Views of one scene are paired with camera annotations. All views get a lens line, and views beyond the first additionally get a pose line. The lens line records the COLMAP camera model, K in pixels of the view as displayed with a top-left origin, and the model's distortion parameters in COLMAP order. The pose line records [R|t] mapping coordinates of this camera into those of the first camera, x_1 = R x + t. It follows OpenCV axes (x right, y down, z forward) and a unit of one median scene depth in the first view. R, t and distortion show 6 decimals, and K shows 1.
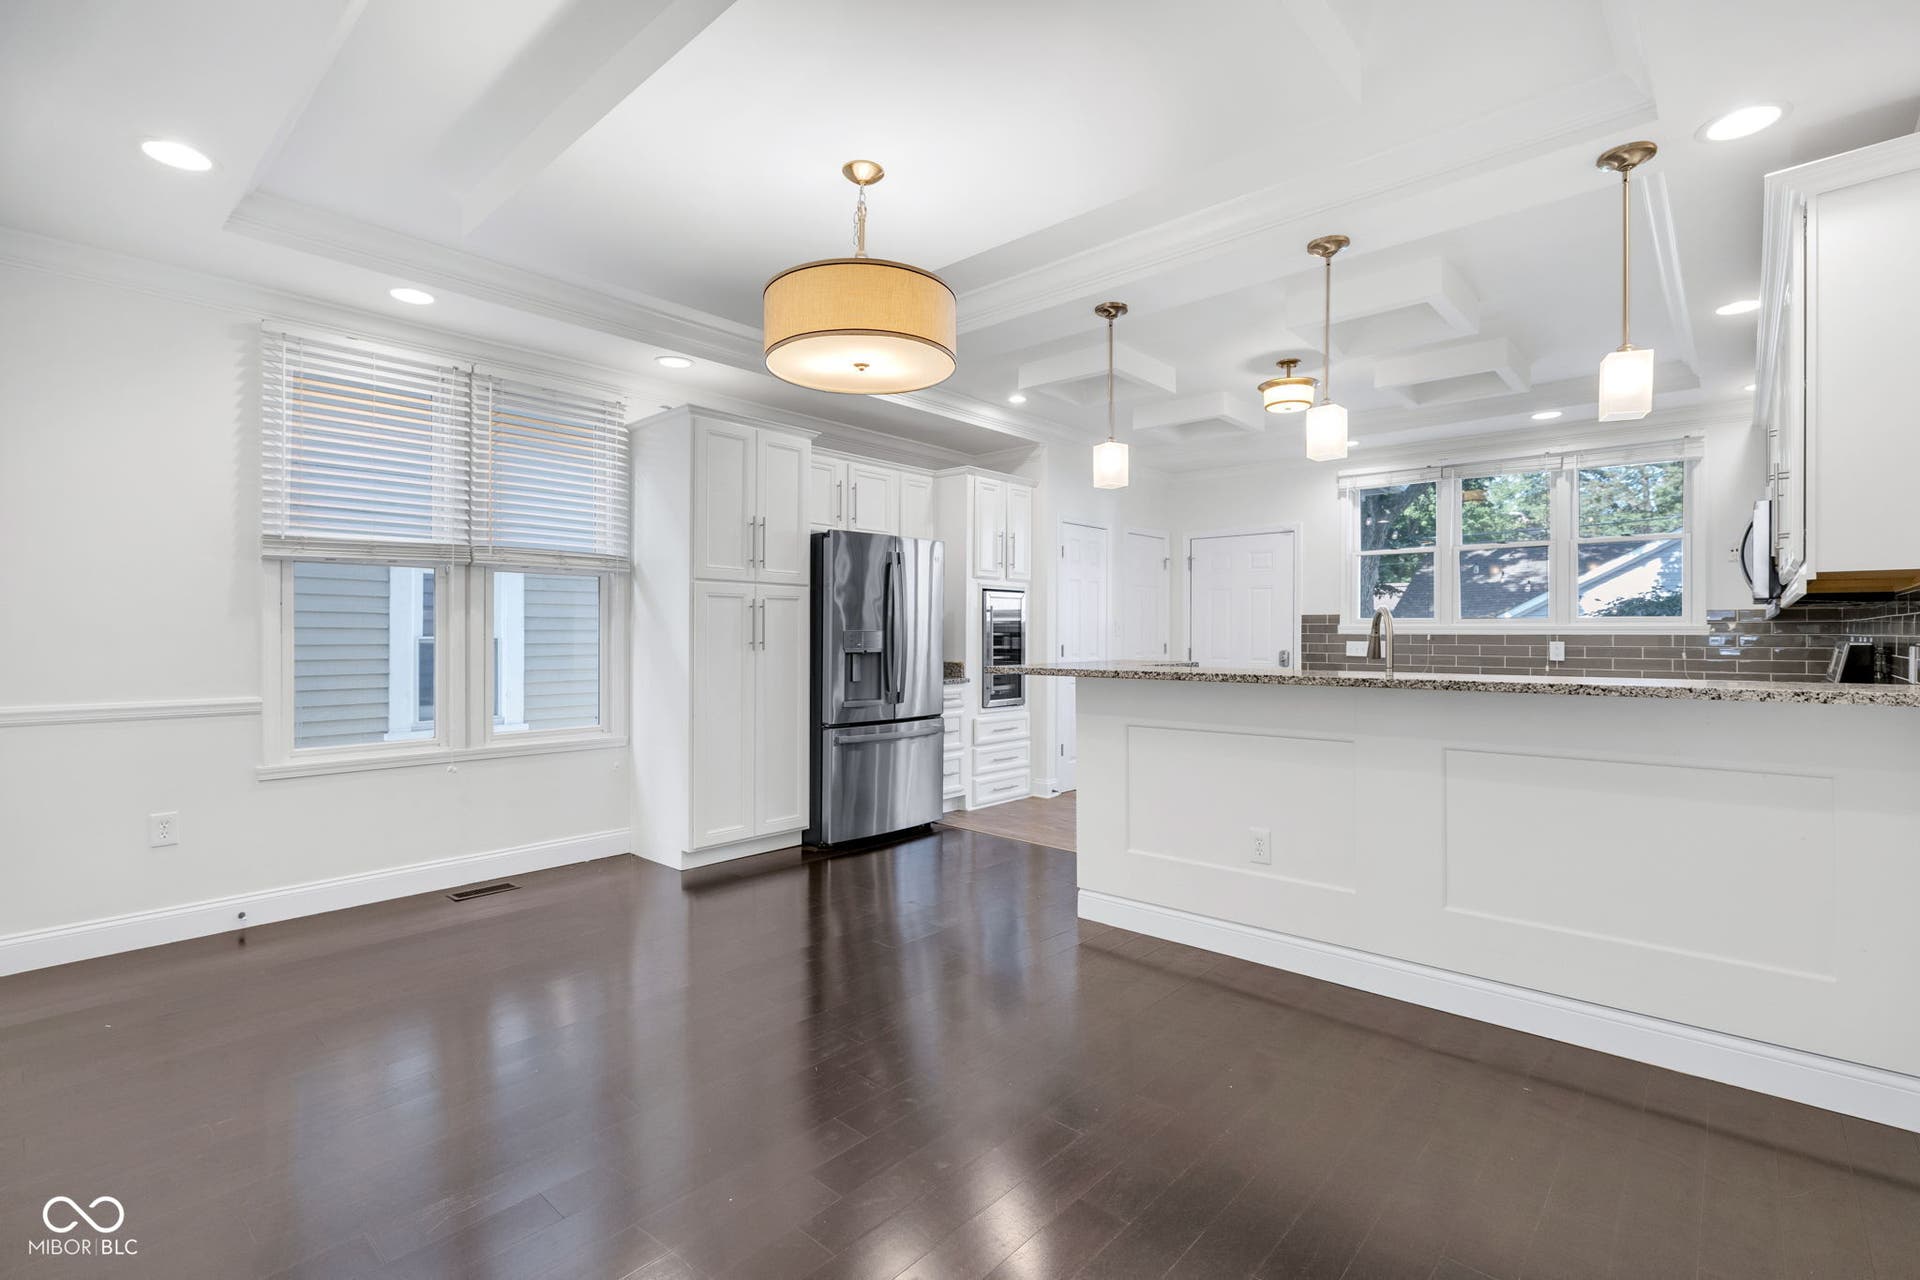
lens RADIAL K [[860.8, 0, 953.2], [0, 860.8, 627.2], [0, 0, 1]] dist [-0.010549, 0.002525]
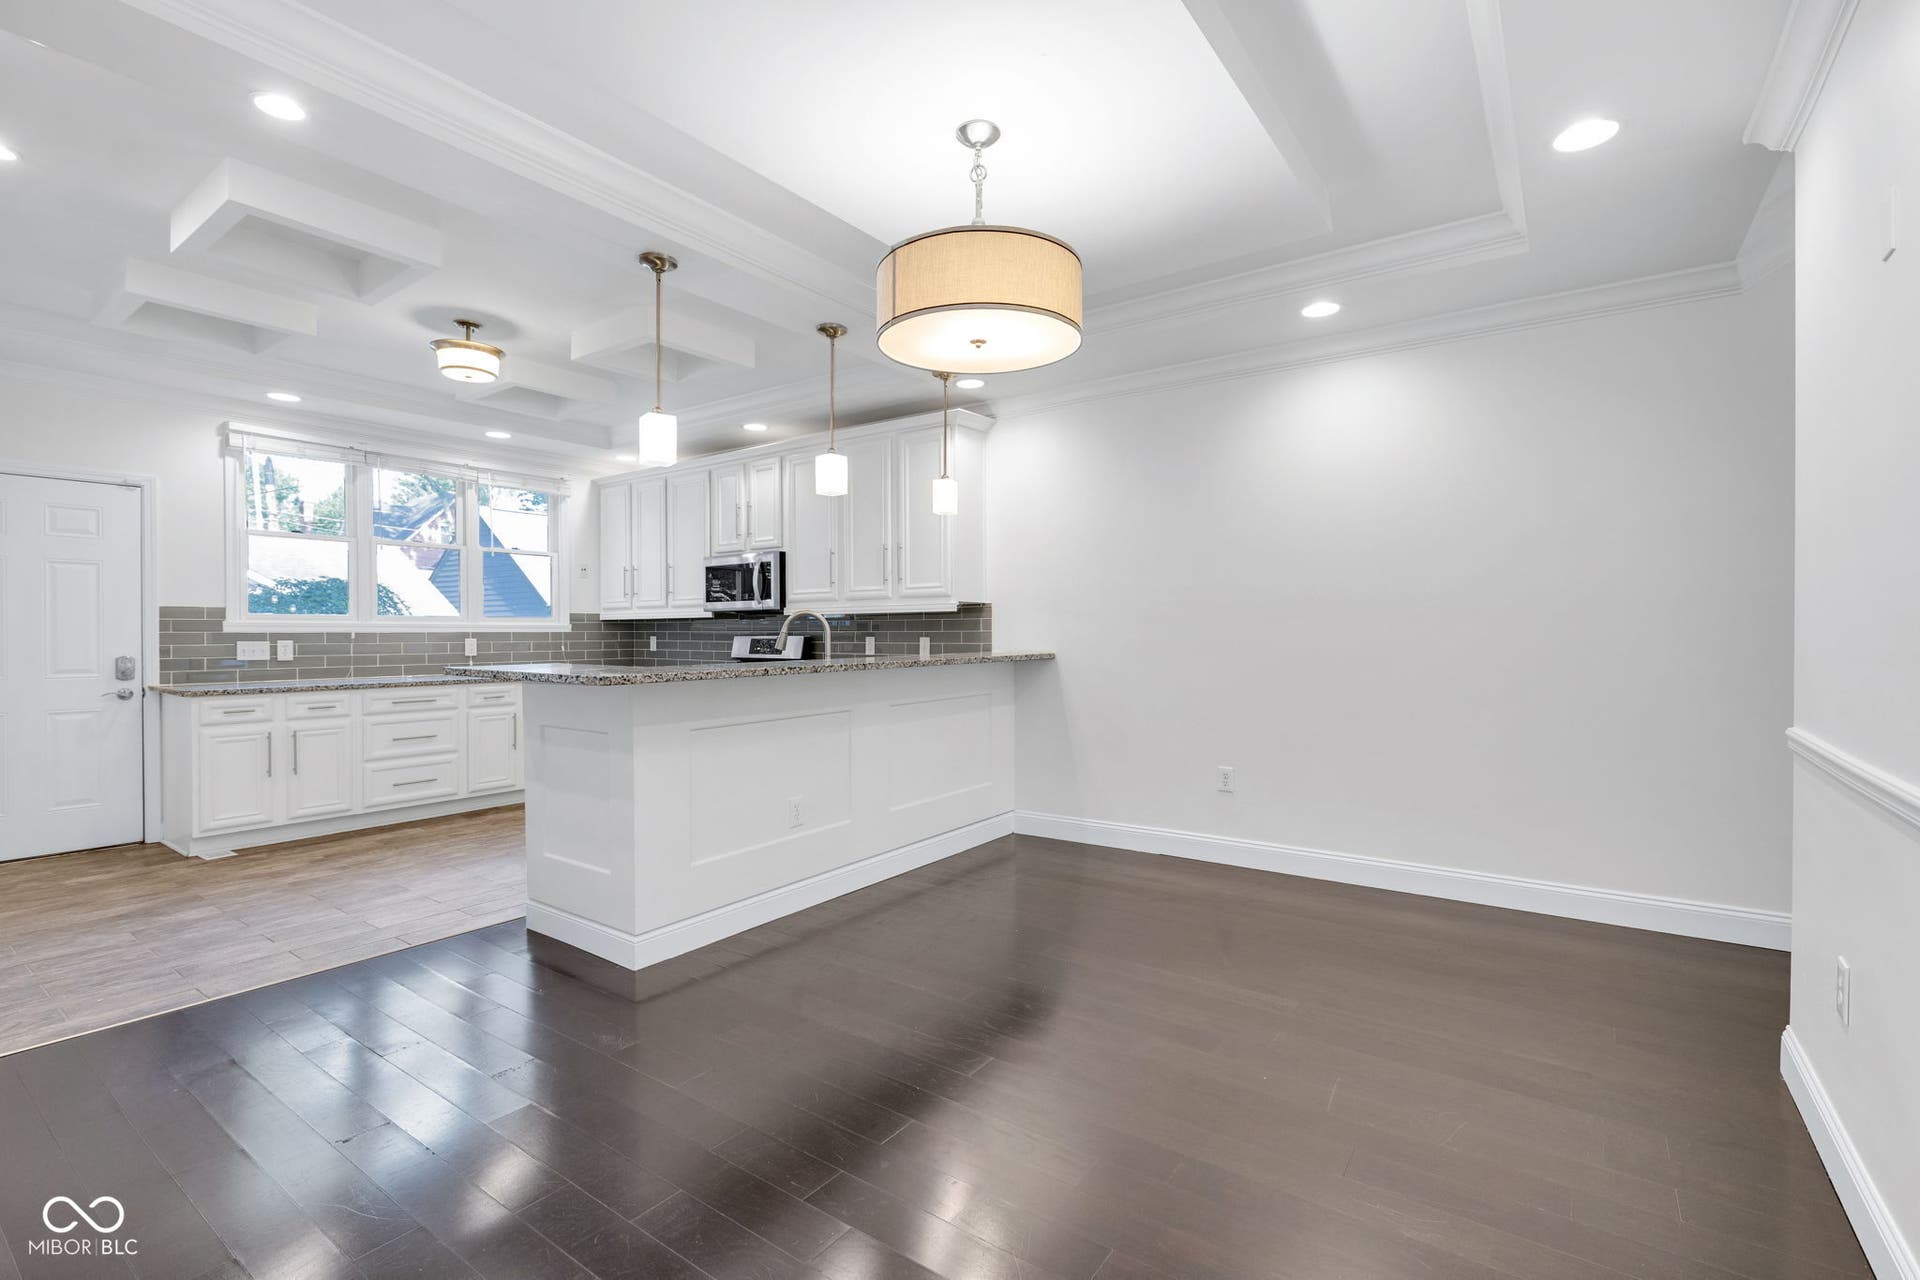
lens RADIAL K [[860.8, 0, 968.5], [0, 860.8, 640.4], [0, 0, 1]] dist [-0.010549, 0.002525]
pose [[-0.126514, -0.012569, 0.991885, -0.461551], [-0.005361, 0.999914, 0.011987, 0.002635], [-0.991950, -0.003801, -0.126571, 0.504527]]
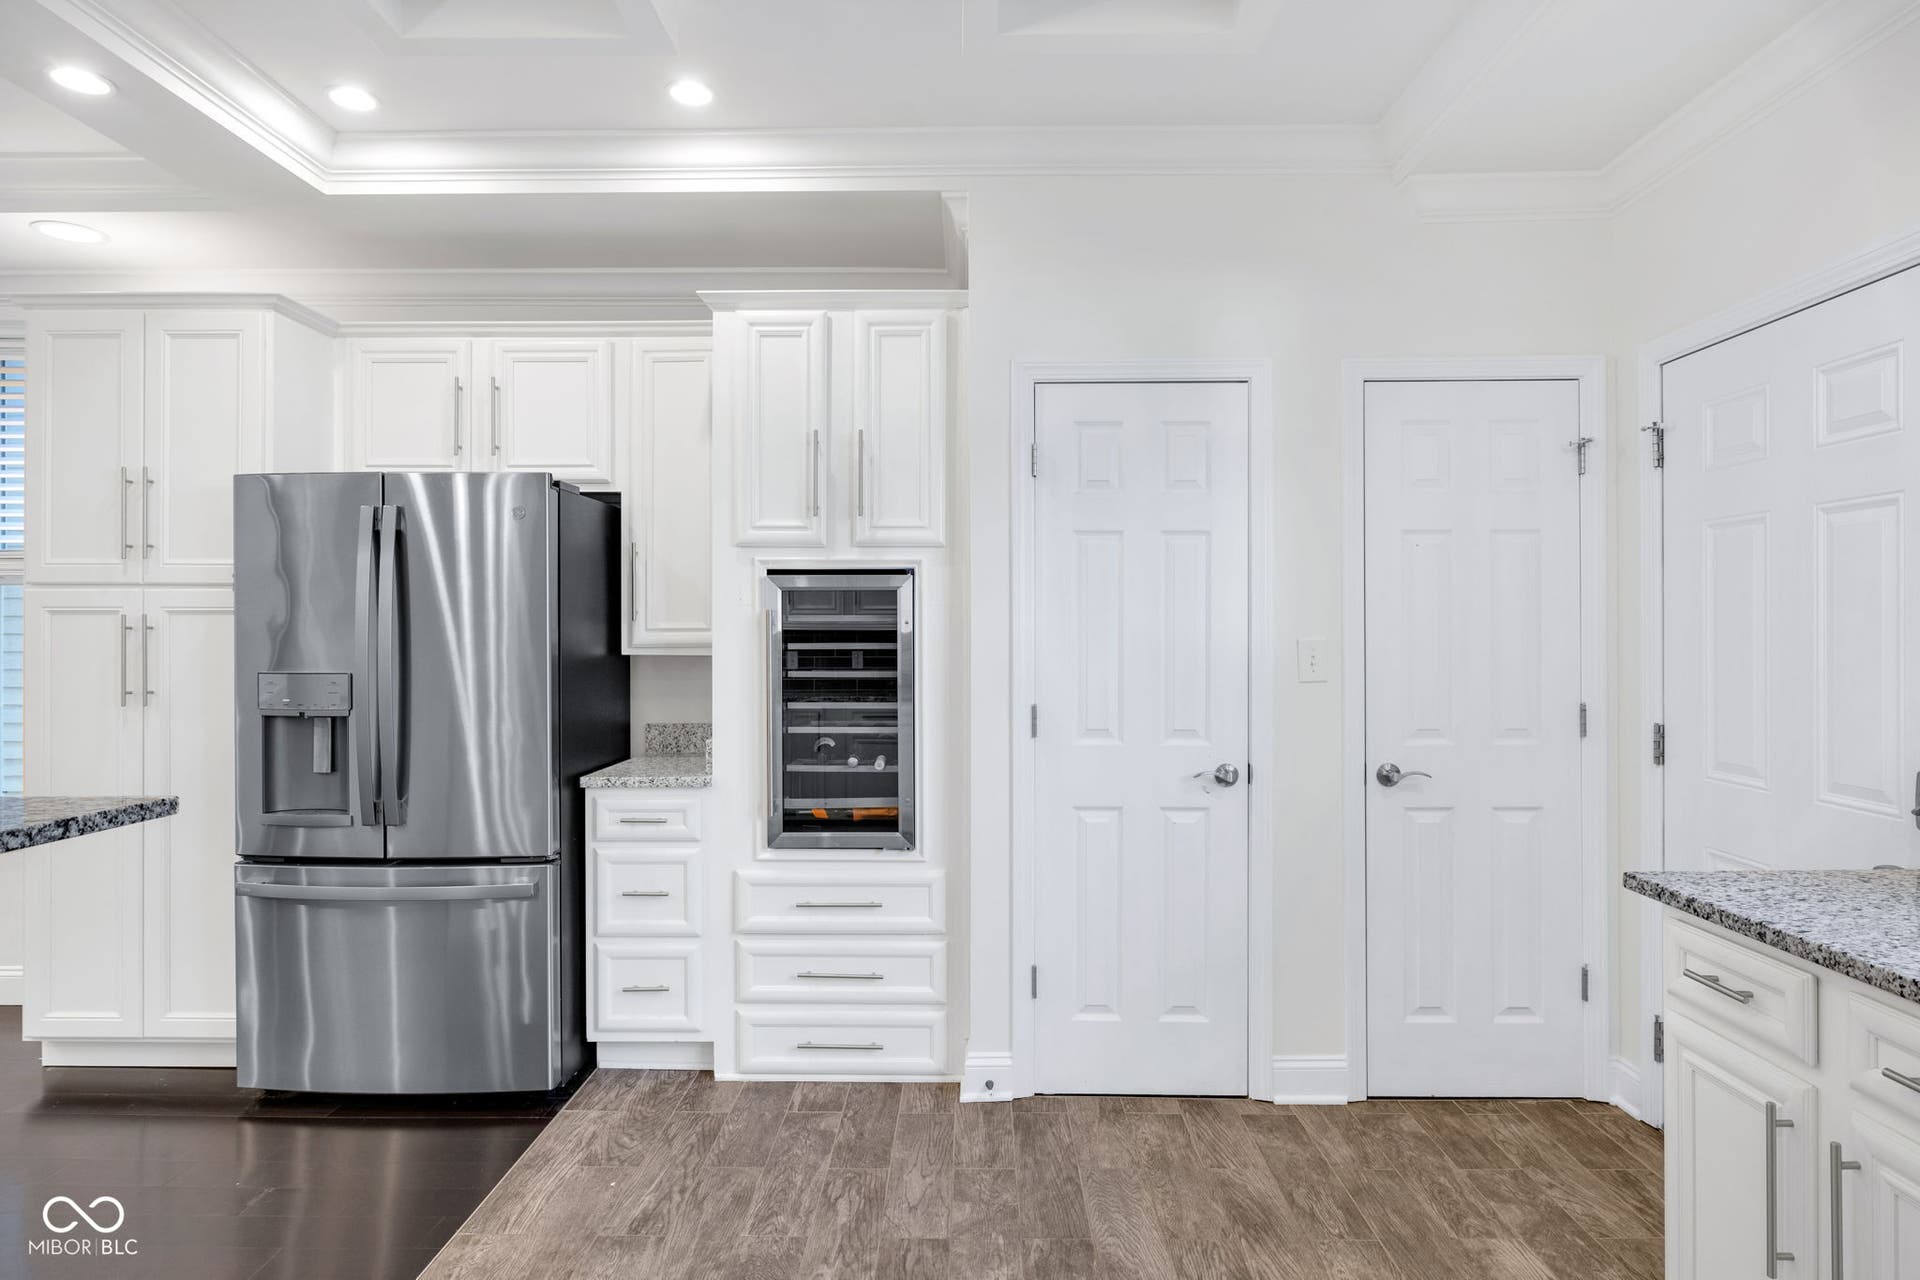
lens RADIAL K [[1072.8, 0, 947.1], [0, 1072.8, 632.5], [0, 0, 1]] dist [0.000950, -0.001631]
pose [[0.665124, -0.004118, -0.746722, 0.513488], [0.008575, 0.999961, 0.002123, -0.014458], [0.746684, -0.007815, 0.665133, 0.741642]]
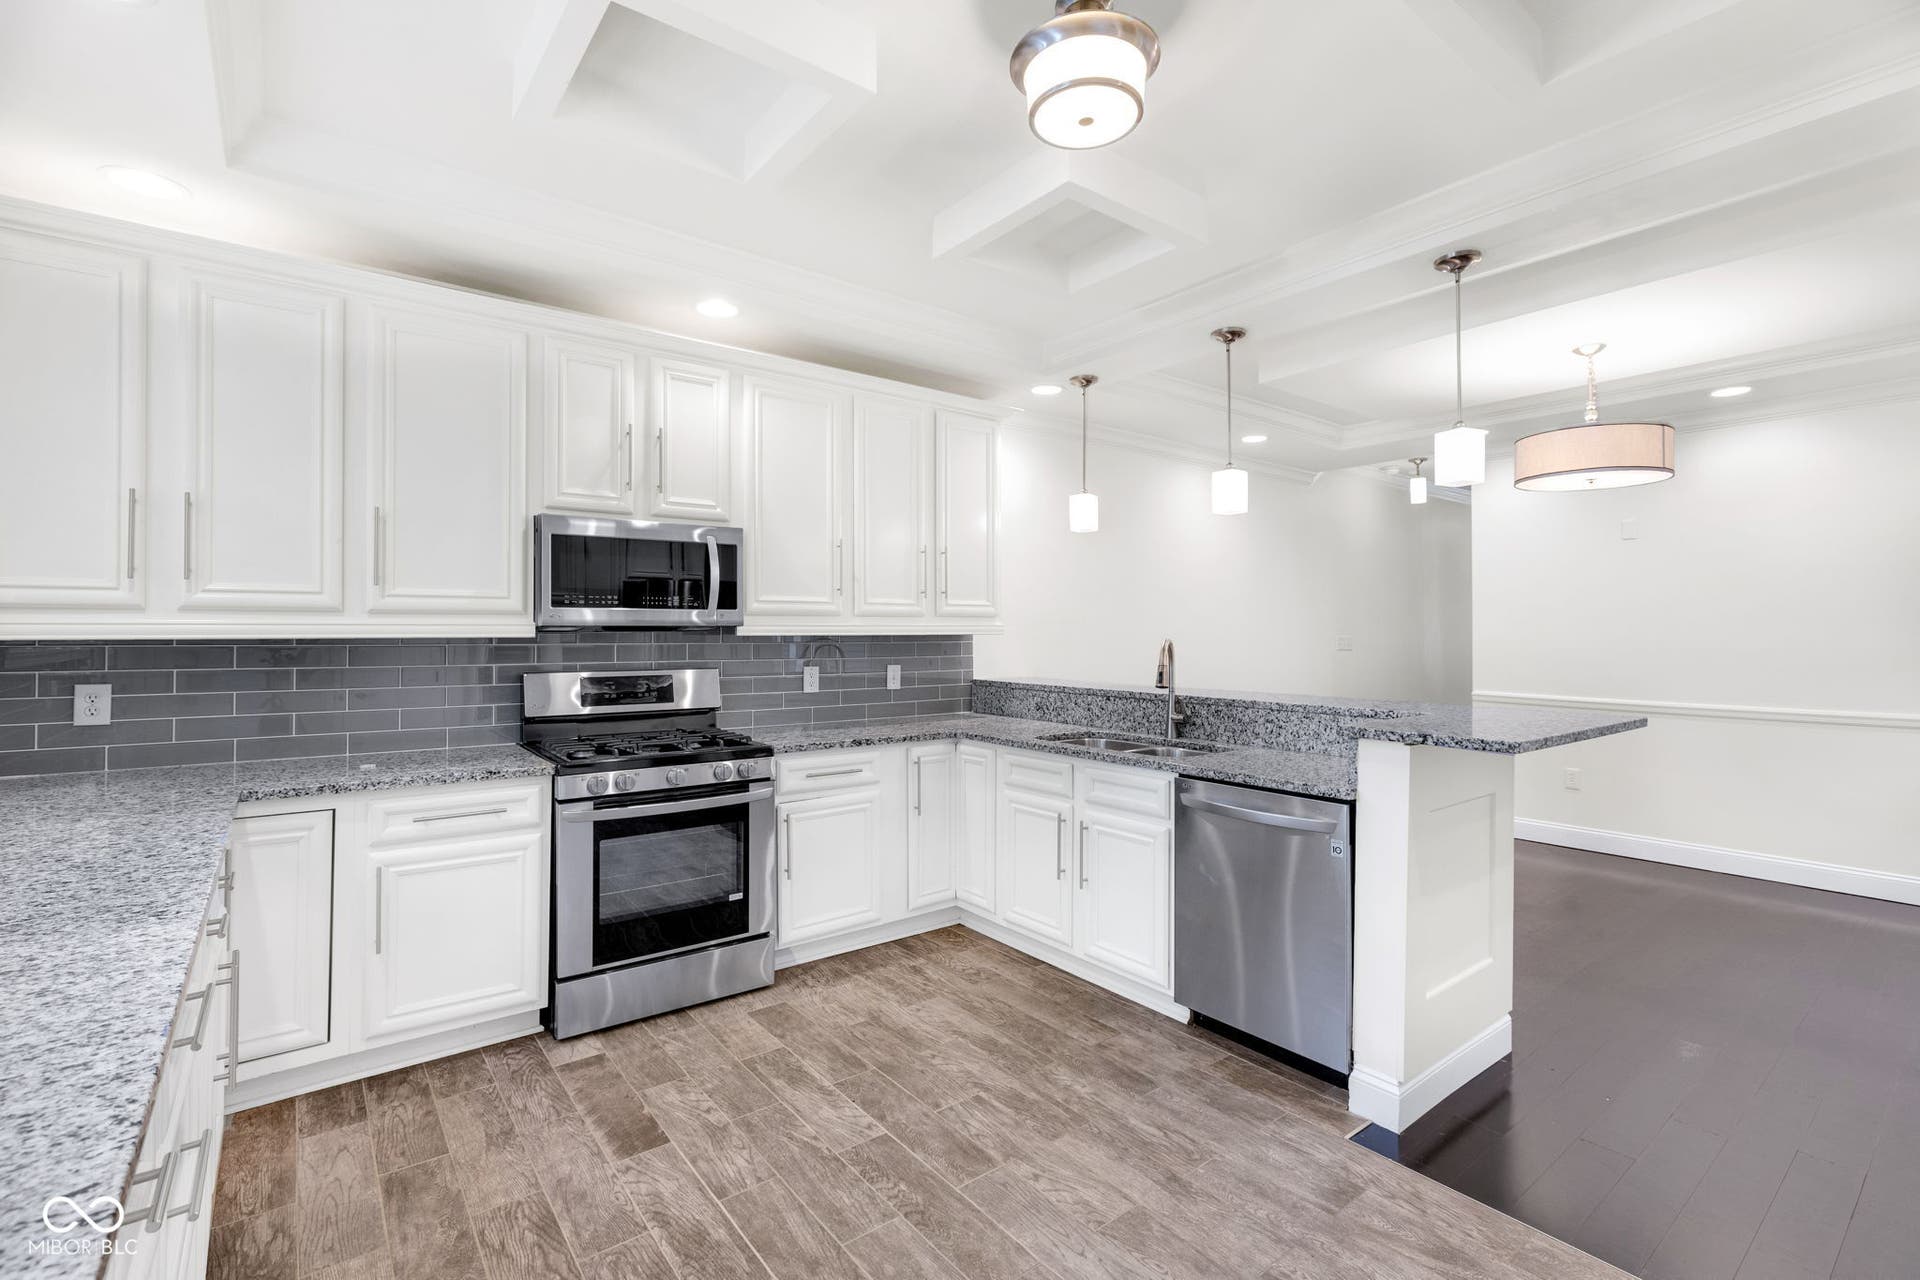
lens RADIAL K [[860.8, 0, 969.9], [0, 860.8, 624.7], [0, 0, 1]] dist [-0.010549, 0.002525]
pose [[-0.988088, -0.002774, 0.153863, 0.319826], [-0.005384, 0.999849, -0.016551, -0.012419], [-0.153793, -0.017183, -0.987954, 1.172283]]
